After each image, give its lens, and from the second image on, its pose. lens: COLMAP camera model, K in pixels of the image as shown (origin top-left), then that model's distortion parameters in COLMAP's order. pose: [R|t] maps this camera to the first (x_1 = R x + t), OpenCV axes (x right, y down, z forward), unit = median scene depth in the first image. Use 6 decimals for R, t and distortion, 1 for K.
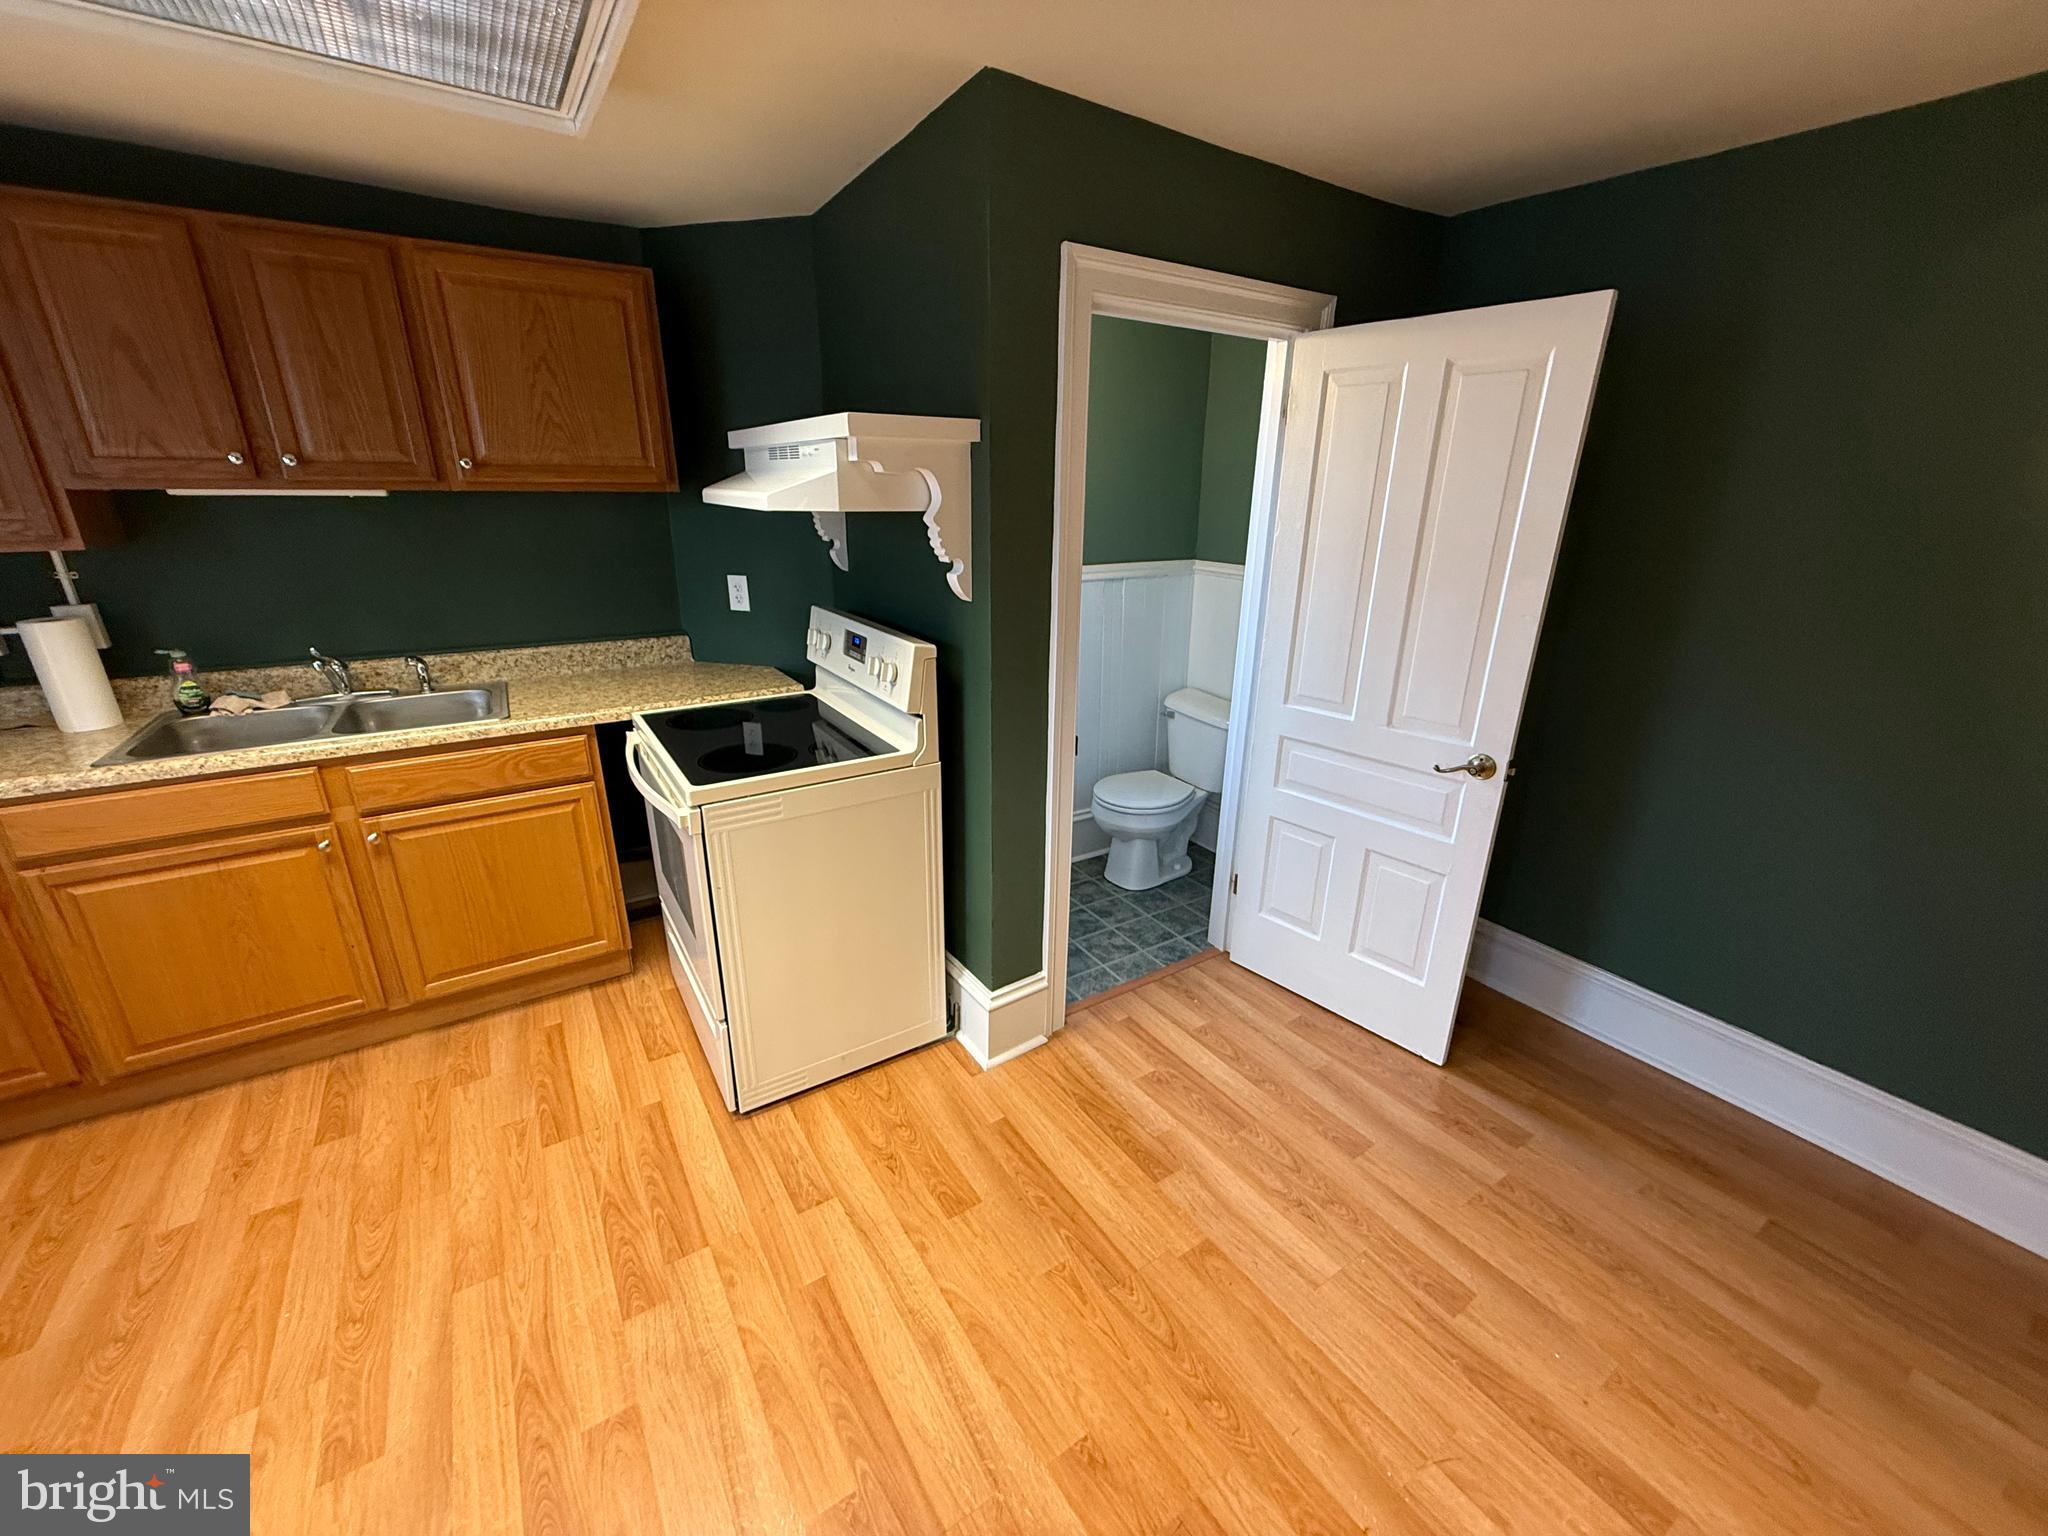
lens RADIAL K [[814.3, 0, 1020.3], [0, 814.3, 768.2], [0, 0, 1]] dist [0.000466, -0.000049]
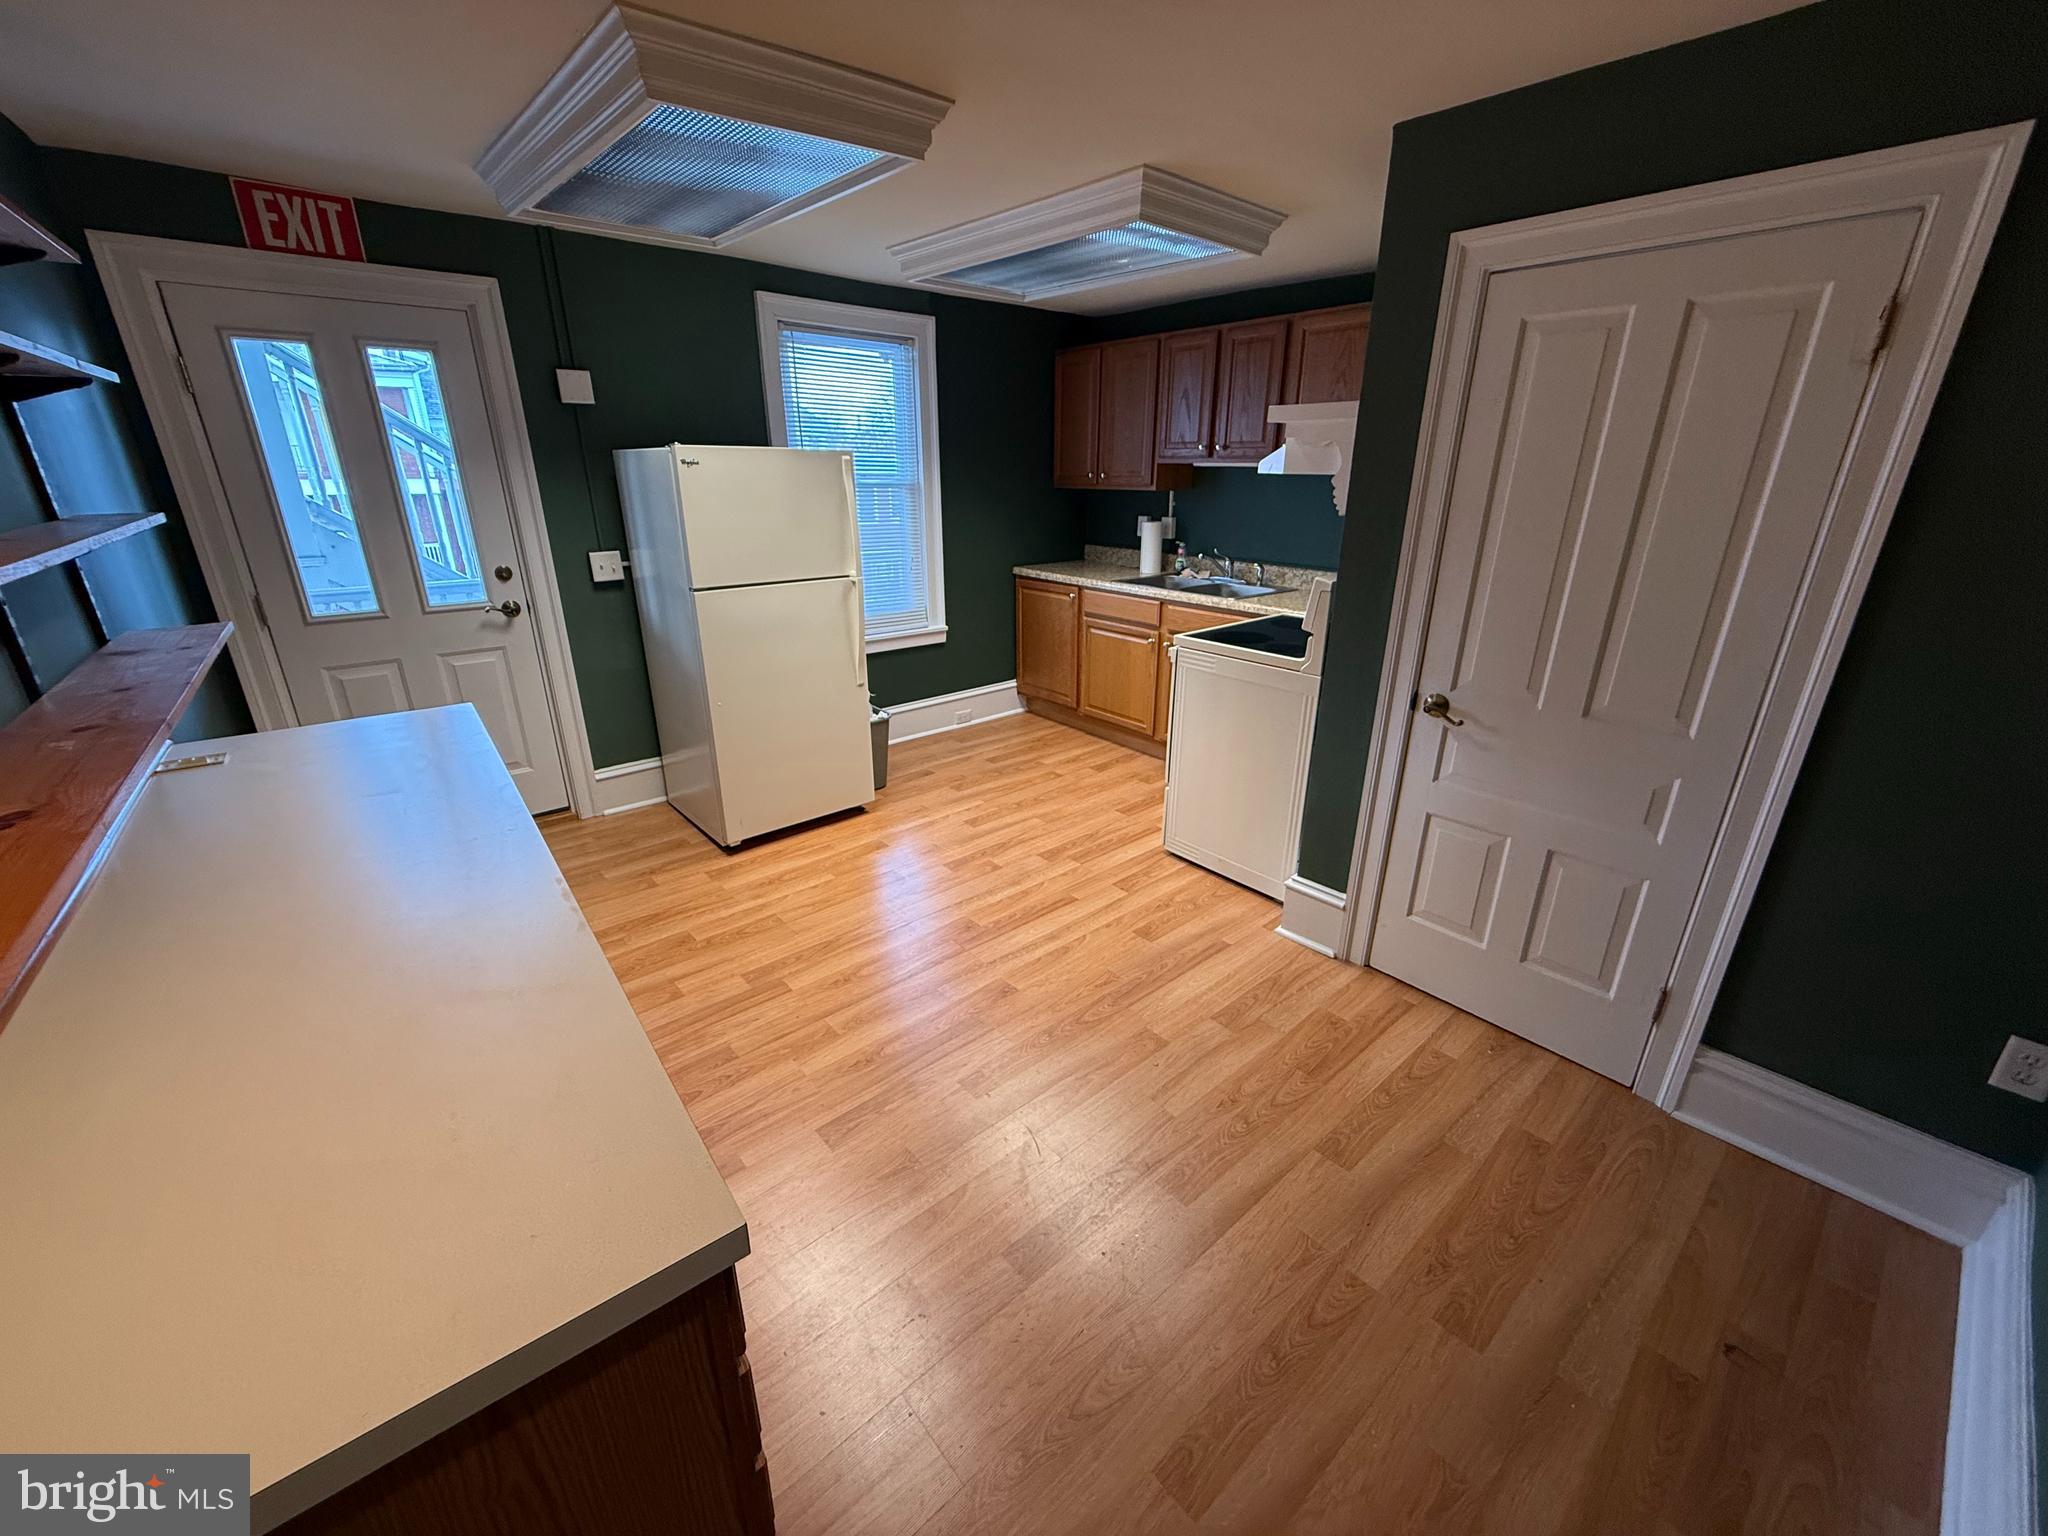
lens RADIAL K [[814.3, 0, 1013.2], [0, 814.3, 768.3], [0, 0, 1]] dist [0.000466, -0.000049]
pose [[0.122315, 0.342028, -0.931695, 1.080621], [-0.323969, 0.901083, 0.288259, -0.090620], [0.938127, 0.266582, 0.221022, 0.317017]]
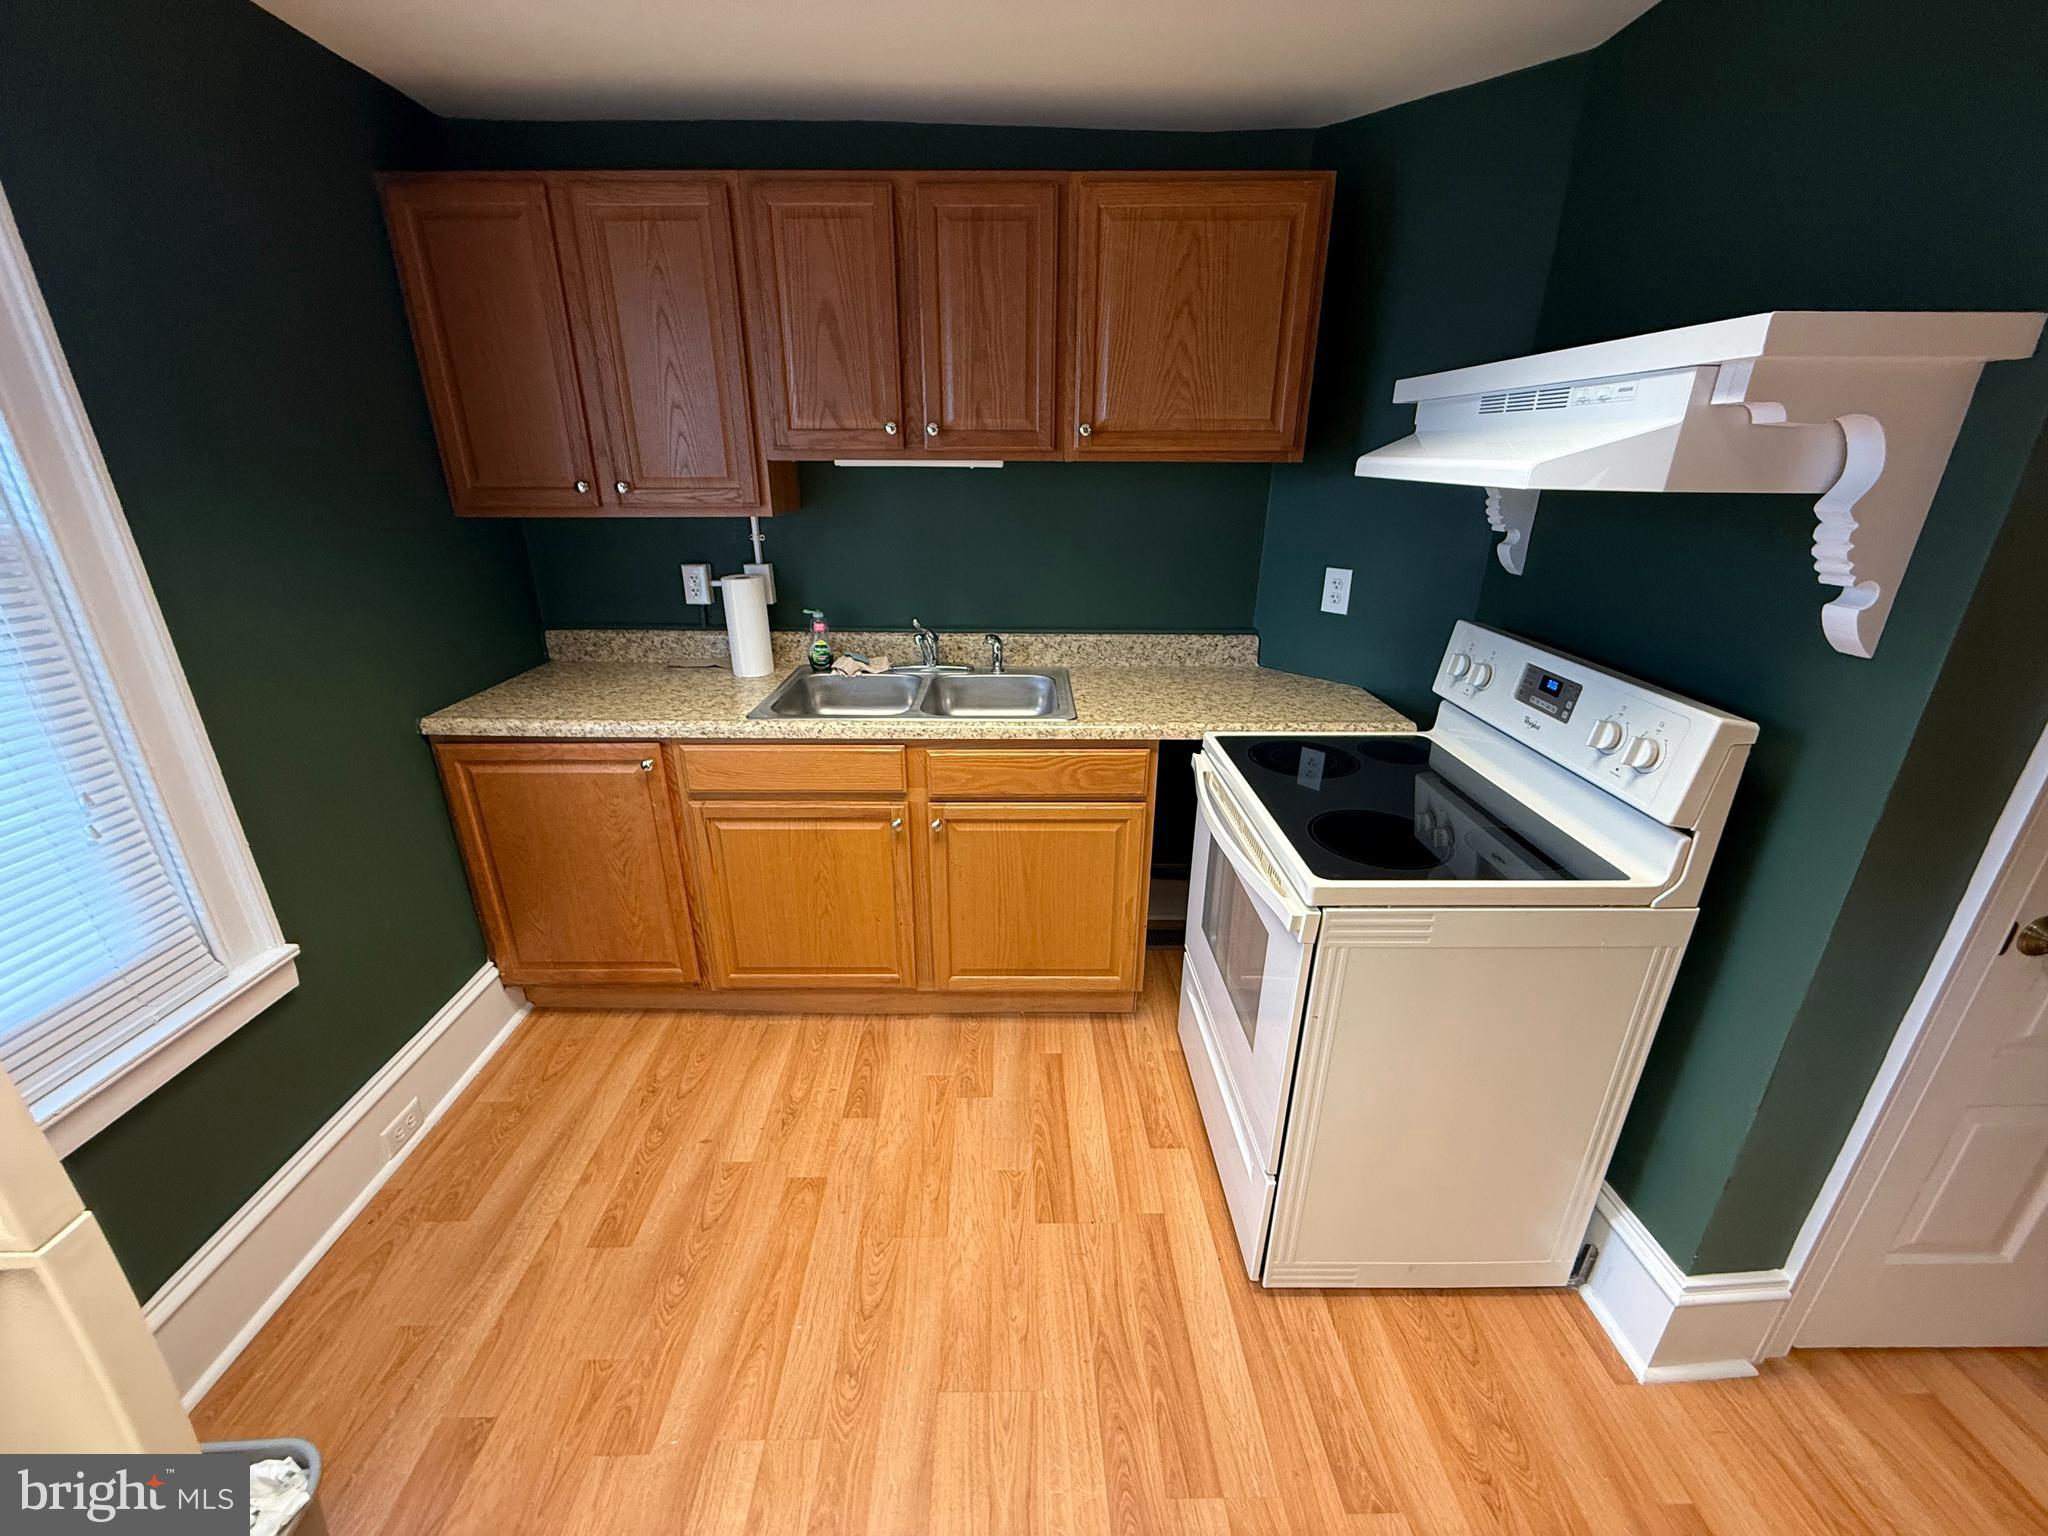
lens RADIAL K [[814.3, 0, 1019.1], [0, 814.3, 767.4], [0, 0, 1]] dist [0.000466, -0.000049]
pose [[0.847462, 0.184357, -0.497816, -0.248110], [-0.170471, 0.982604, 0.073686, -0.070182], [0.502740, 0.022417, 0.864147, 0.218237]]
